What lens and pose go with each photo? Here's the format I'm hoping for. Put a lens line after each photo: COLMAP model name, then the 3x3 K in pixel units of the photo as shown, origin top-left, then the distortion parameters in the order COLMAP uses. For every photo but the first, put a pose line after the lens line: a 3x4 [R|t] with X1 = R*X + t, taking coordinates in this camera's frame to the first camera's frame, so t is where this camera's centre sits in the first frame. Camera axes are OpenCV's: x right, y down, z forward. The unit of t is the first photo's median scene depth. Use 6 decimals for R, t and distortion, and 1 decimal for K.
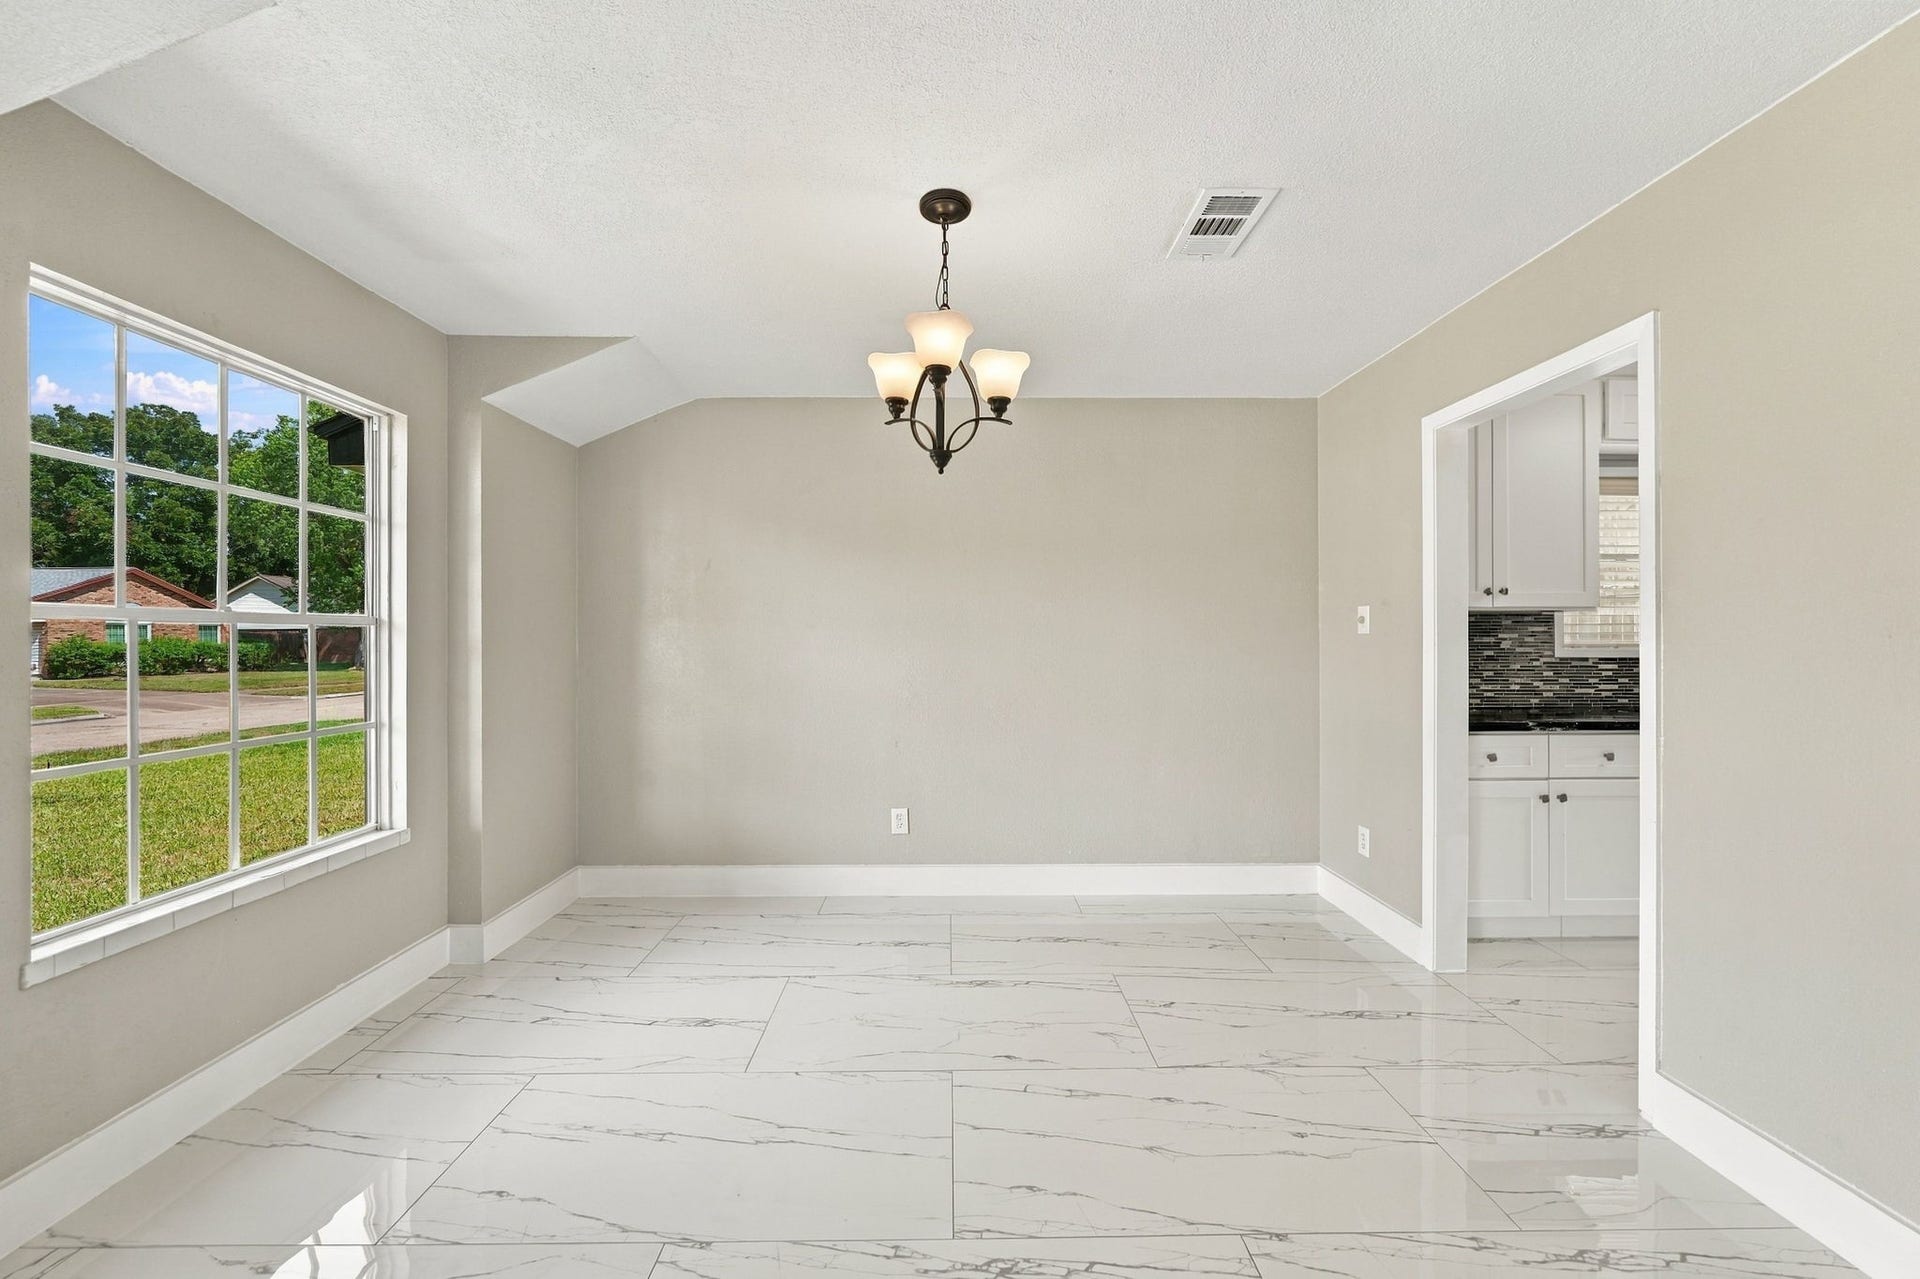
lens RADIAL K [[754.3, 0, 961.9], [0, 754.3, 644.3], [0, 0, 1]] dist [-0.001236, -0.000039]
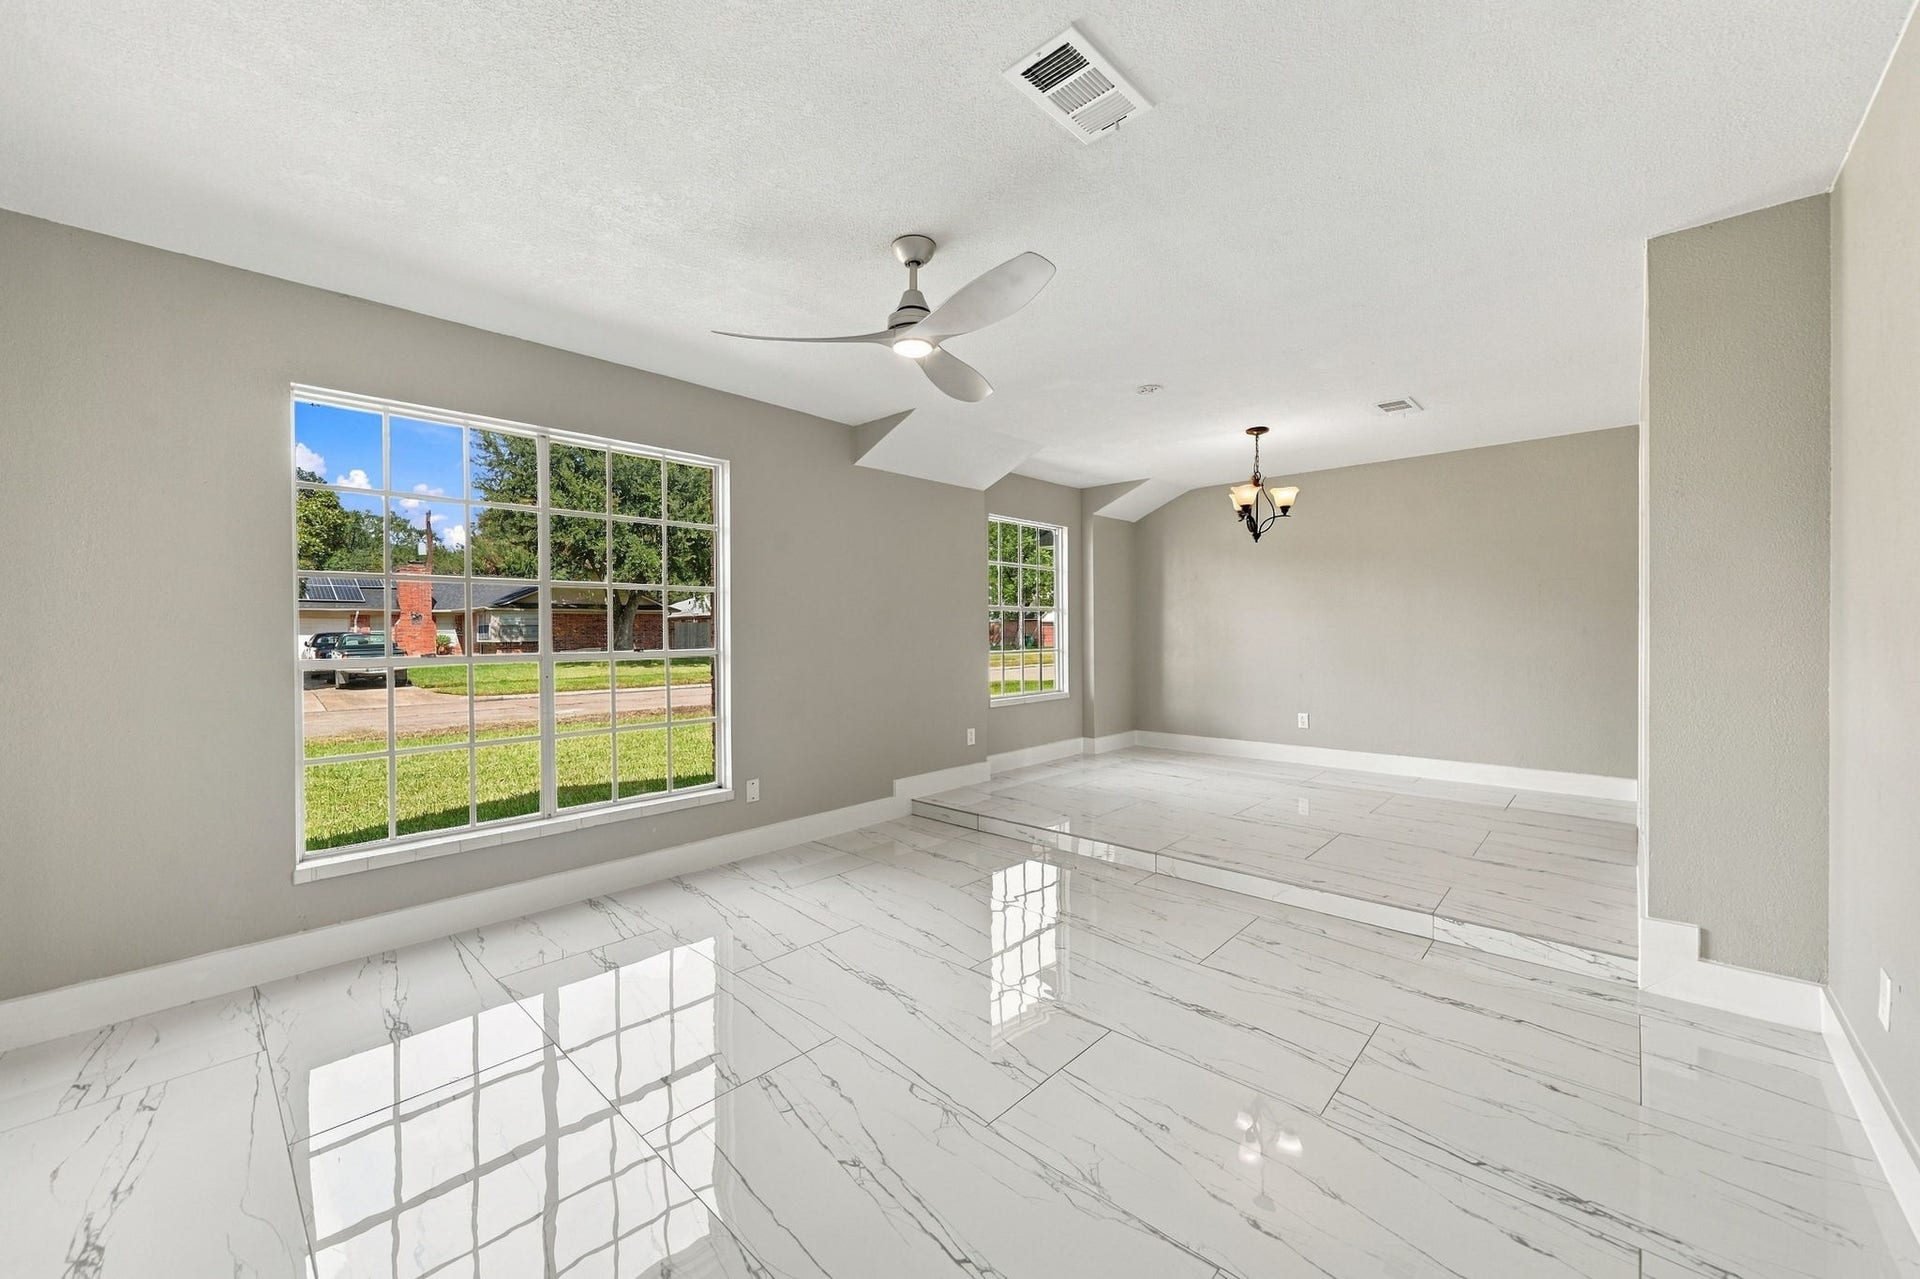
lens RADIAL K [[754.3, 0, 959.3], [0, 754.3, 637.7], [0, 0, 1]] dist [-0.001236, -0.000039]
pose [[0.736042, -0.000276, -0.676935, 0.643485], [0.003141, 0.999991, 0.003007, 0.049253], [0.676928, -0.004339, 0.736036, -1.009966]]
